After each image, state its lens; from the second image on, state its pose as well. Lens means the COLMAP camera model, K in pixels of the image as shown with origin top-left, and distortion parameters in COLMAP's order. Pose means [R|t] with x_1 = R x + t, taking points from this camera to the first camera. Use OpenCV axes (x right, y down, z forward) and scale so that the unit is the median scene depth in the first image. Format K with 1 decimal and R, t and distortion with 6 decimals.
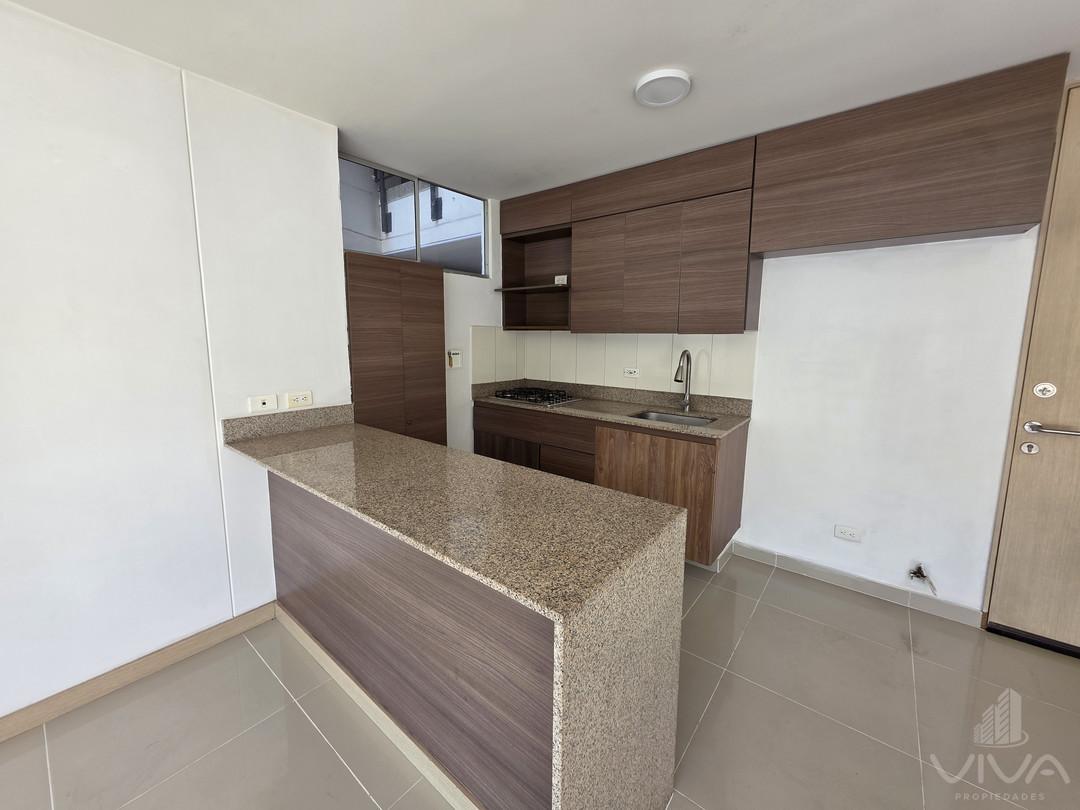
lens RADIAL K [[429.7, 0, 531.6], [0, 429.7, 391.8], [0, 0, 1]] dist [0.000185, 0.000338]
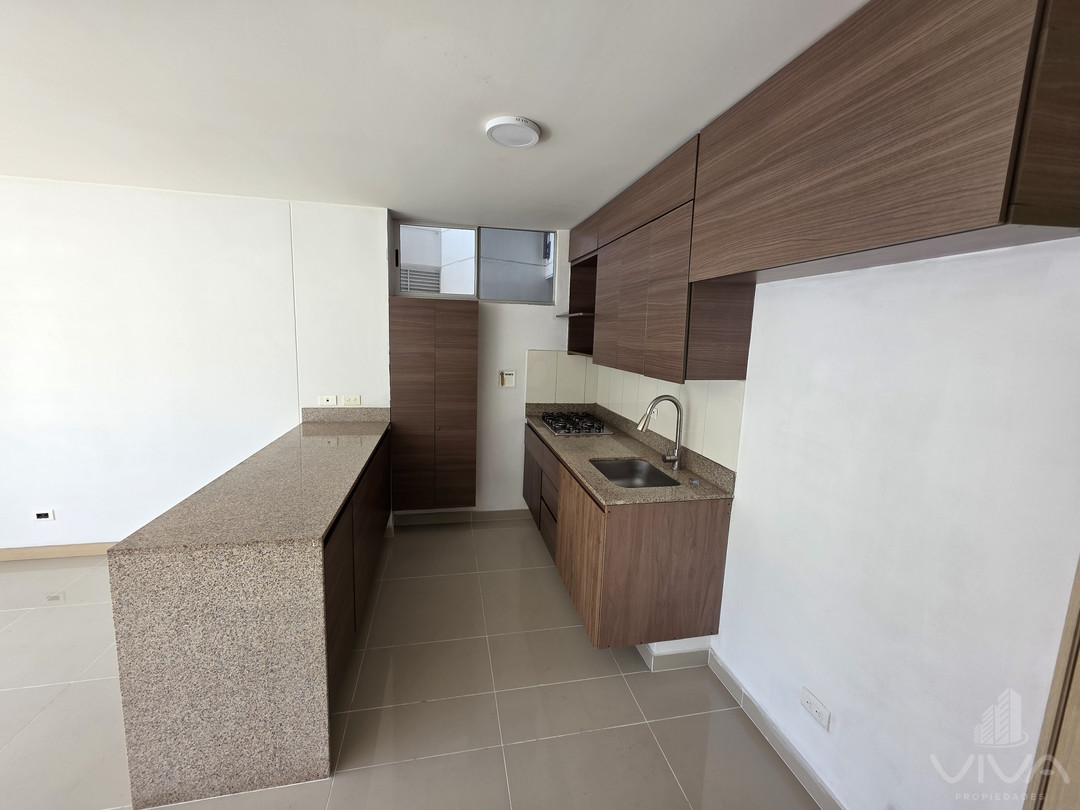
lens RADIAL K [[429.7, 0, 531.6], [0, 429.7, 391.8], [0, 0, 1]] dist [0.000185, 0.000338]
pose [[0.775814, 0.107749, -0.621693, 0.719078], [-0.111267, 0.993233, 0.033291, -0.109198], [0.621073, 0.043347, 0.782553, 0.200281]]
